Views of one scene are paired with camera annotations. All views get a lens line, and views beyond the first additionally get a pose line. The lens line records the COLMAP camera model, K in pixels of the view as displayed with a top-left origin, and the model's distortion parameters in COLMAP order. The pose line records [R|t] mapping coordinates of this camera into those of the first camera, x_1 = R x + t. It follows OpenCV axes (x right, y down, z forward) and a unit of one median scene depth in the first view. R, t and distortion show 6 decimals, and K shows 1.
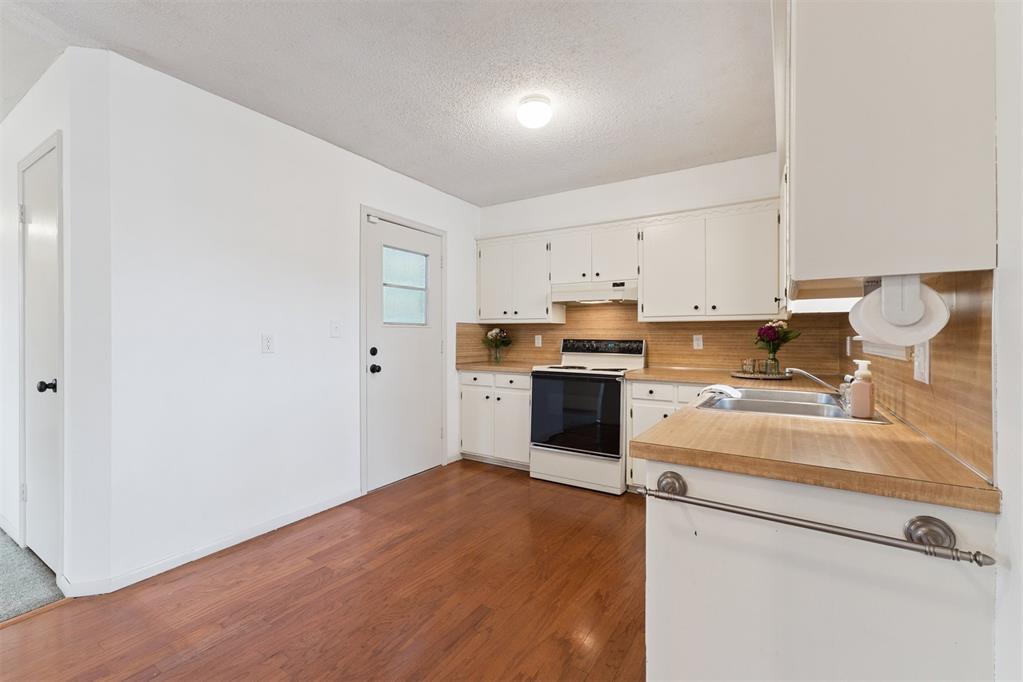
lens RADIAL K [[435.6, 0, 506.8], [0, 435.6, 336.8], [0, 0, 1]] dist [0.002264, 0.000594]
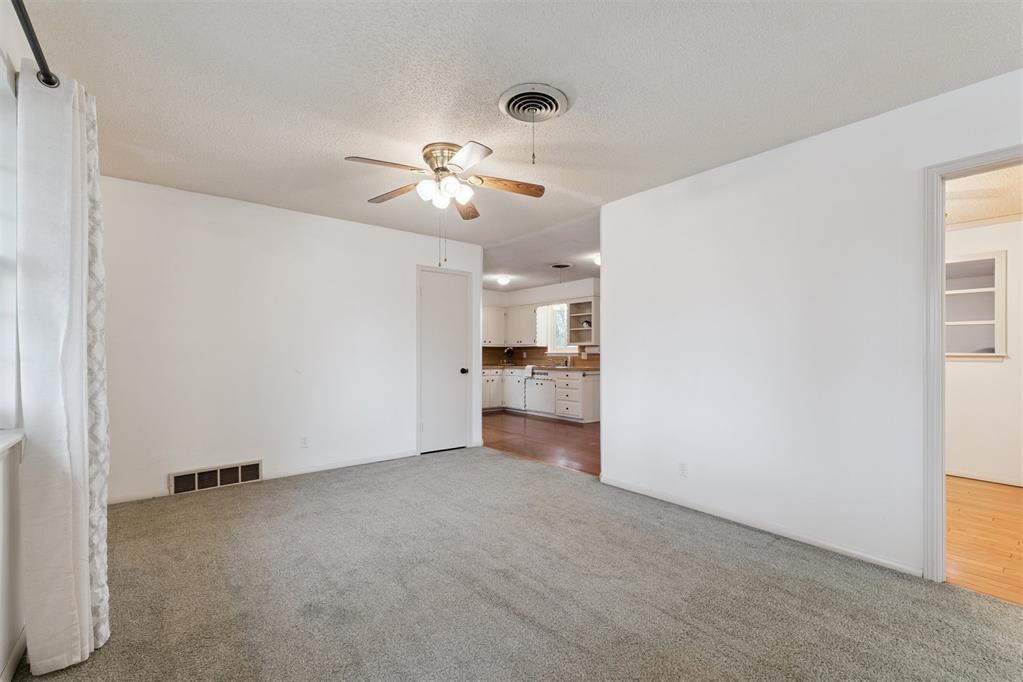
lens RADIAL K [[449.3, 0, 507.3], [0, 449.3, 344.6], [0, 0, 1]] dist [0.001337, 0.000107]
pose [[0.333584, 0.017774, 0.942553, -1.918468], [-0.001390, 0.999830, -0.018362, 0.002272], [-0.942719, 0.004815, 0.333552, -0.061814]]
